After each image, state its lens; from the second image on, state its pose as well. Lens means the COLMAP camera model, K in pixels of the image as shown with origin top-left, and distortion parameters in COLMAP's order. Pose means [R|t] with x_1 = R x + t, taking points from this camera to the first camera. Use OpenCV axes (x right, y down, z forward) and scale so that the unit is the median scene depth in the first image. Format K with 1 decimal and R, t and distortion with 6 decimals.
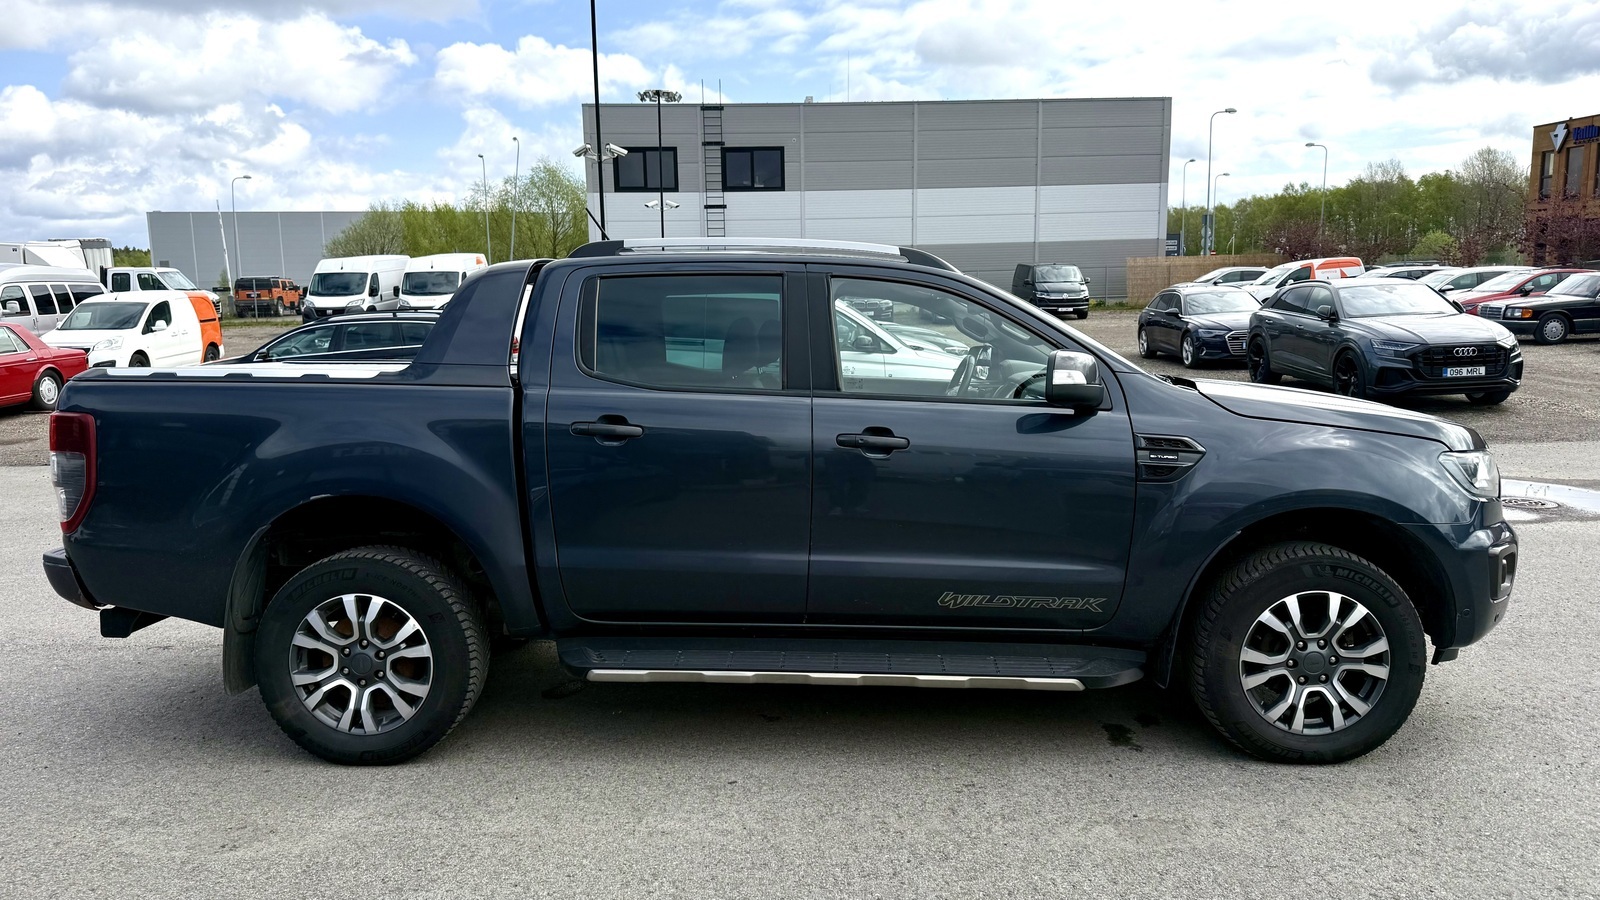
lens RADIAL K [[1153.7, 0, 799.5], [0, 1153.7, 409.2], [0, 0, 1]] dist [0.057753, -0.098425]
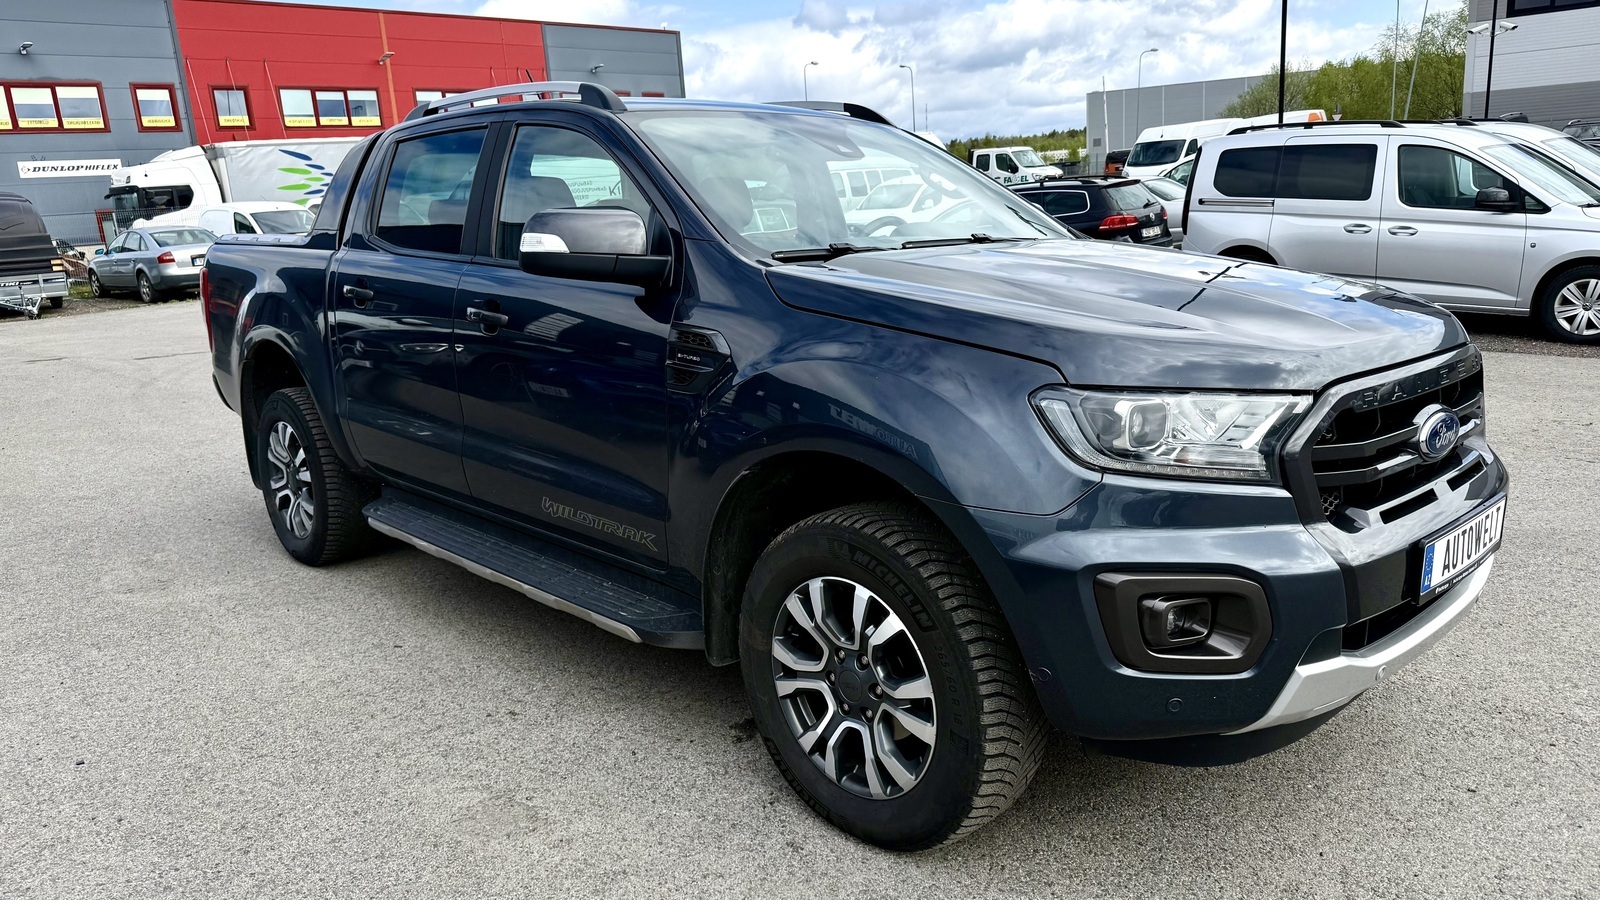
lens RADIAL K [[1153.7, 0, 799.5], [0, 1153.7, 409.2], [0, 0, 1]] dist [0.057753, -0.098425]
pose [[0.706027, 0.101441, -0.700882, 0.104381], [-0.023200, 0.992470, 0.120274, -0.001761], [0.707805, -0.068656, 0.703064, 0.064402]]
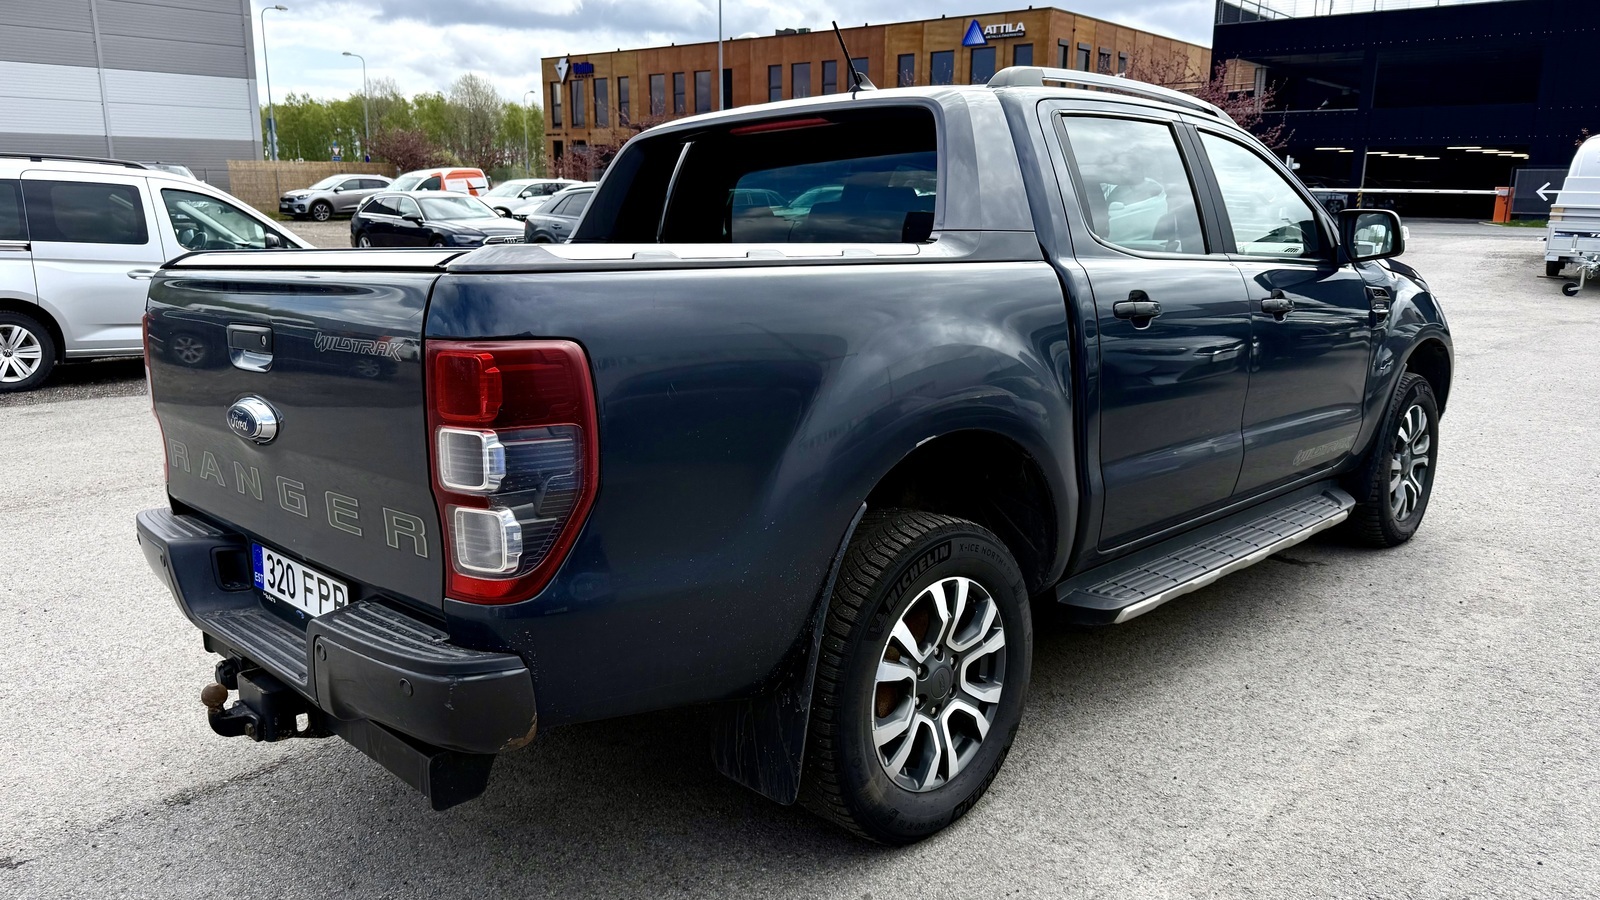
lens RADIAL K [[1153.7, 0, 799.5], [0, 1153.7, 409.2], [0, 0, 1]] dist [0.057753, -0.098425]
pose [[0.676723, -0.116423, 0.726975, -0.110072], [0.064193, 0.992988, 0.099268, -0.000773], [-0.733434, -0.020510, 0.679451, 0.075612]]
